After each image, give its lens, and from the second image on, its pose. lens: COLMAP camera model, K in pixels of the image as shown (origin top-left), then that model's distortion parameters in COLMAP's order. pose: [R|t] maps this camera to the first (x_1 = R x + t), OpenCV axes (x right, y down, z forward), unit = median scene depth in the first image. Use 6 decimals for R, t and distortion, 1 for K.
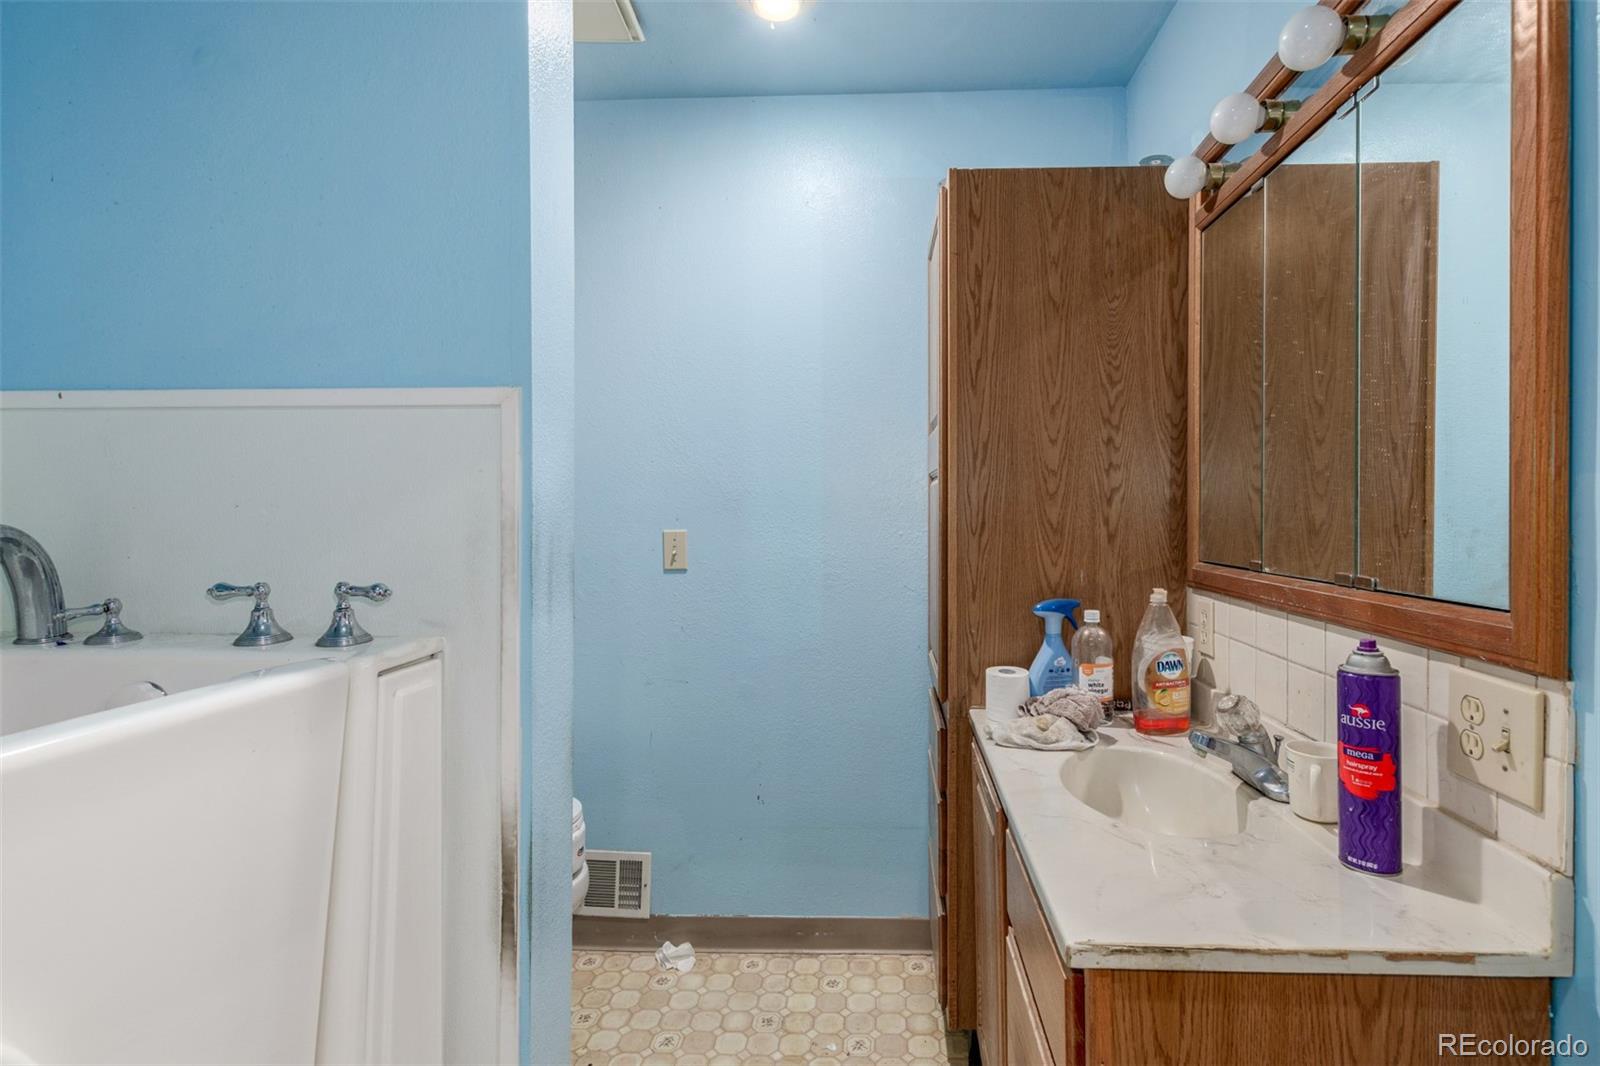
lens RADIAL K [[748.6, 0, 799.8], [0, 748.6, 517.8], [0, 0, 1]] dist [0.002303, -0.000216]
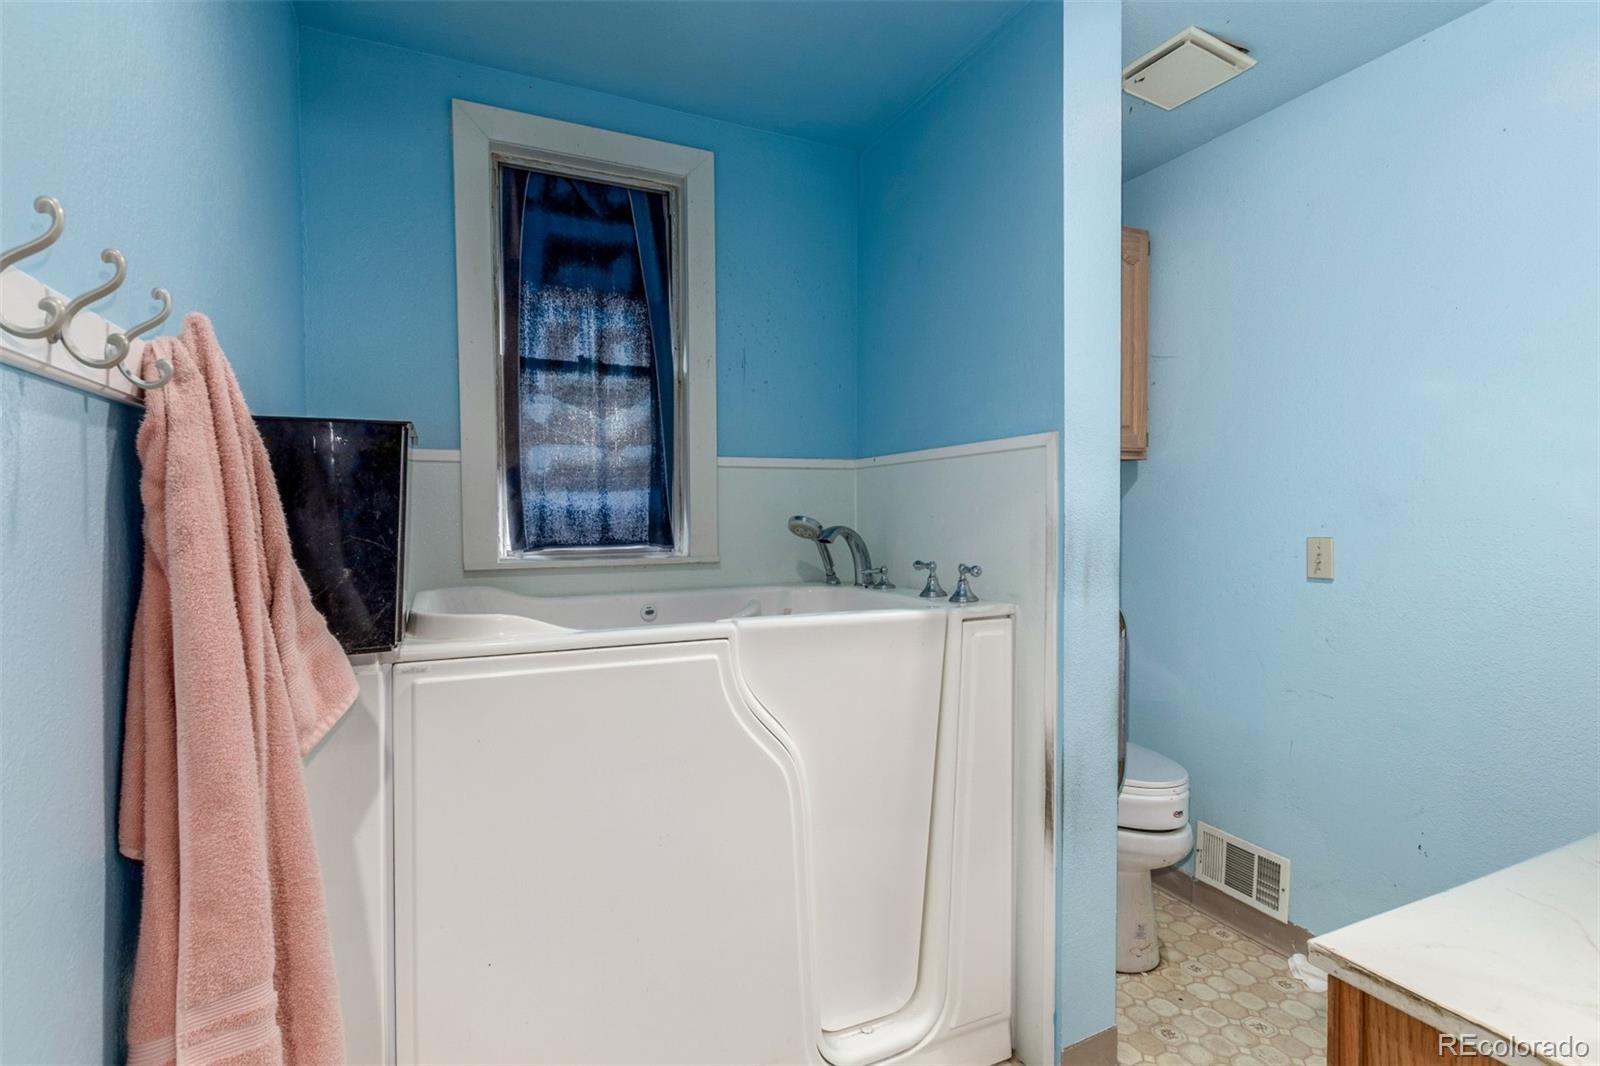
lens RADIAL K [[750.4, 0, 782.2], [0, 750.4, 535.4], [0, 0, 1]] dist [0.000042, -0.000625]
pose [[0.448305, 0.022478, -0.893598, 0.641541], [-0.001738, 0.999704, 0.024274, -0.013848], [0.893879, -0.009329, 0.448211, -0.080986]]
